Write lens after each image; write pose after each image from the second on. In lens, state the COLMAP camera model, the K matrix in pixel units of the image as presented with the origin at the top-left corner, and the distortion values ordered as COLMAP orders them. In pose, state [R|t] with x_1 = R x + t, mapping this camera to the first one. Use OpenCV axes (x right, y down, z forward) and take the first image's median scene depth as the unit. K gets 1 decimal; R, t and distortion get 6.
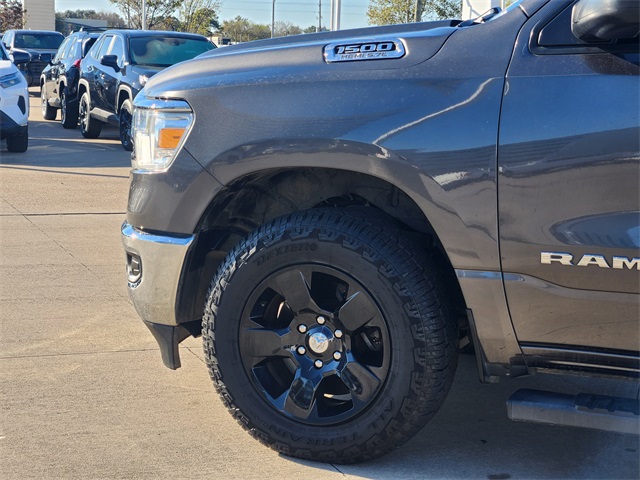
lens RADIAL K [[595.7, 0, 322.4], [0, 595.7, 239.7], [0, 0, 1]] dist [-0.001037, 0.001090]
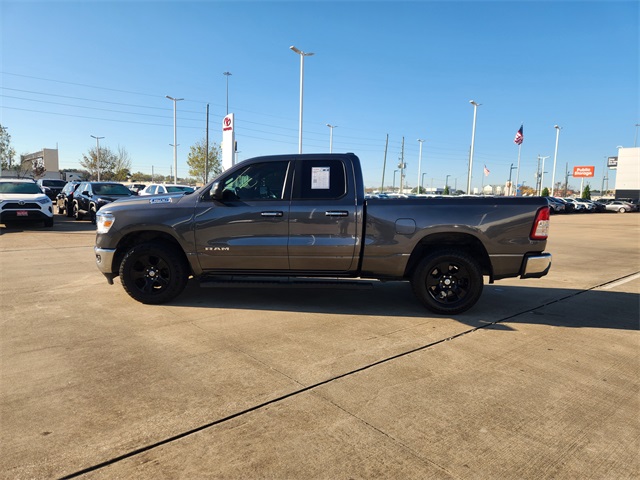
lens RADIAL K [[342.0, 0, 320.0], [0, 342.0, 240.0], [0, 0, 1]] dist [0.000428, -0.000050]
pose [[0.960893, -0.051356, 0.272116, 0.304539], [0.066591, 0.996671, -0.047044, 0.086134], [-0.268794, 0.063325, 0.961114, -0.995918]]
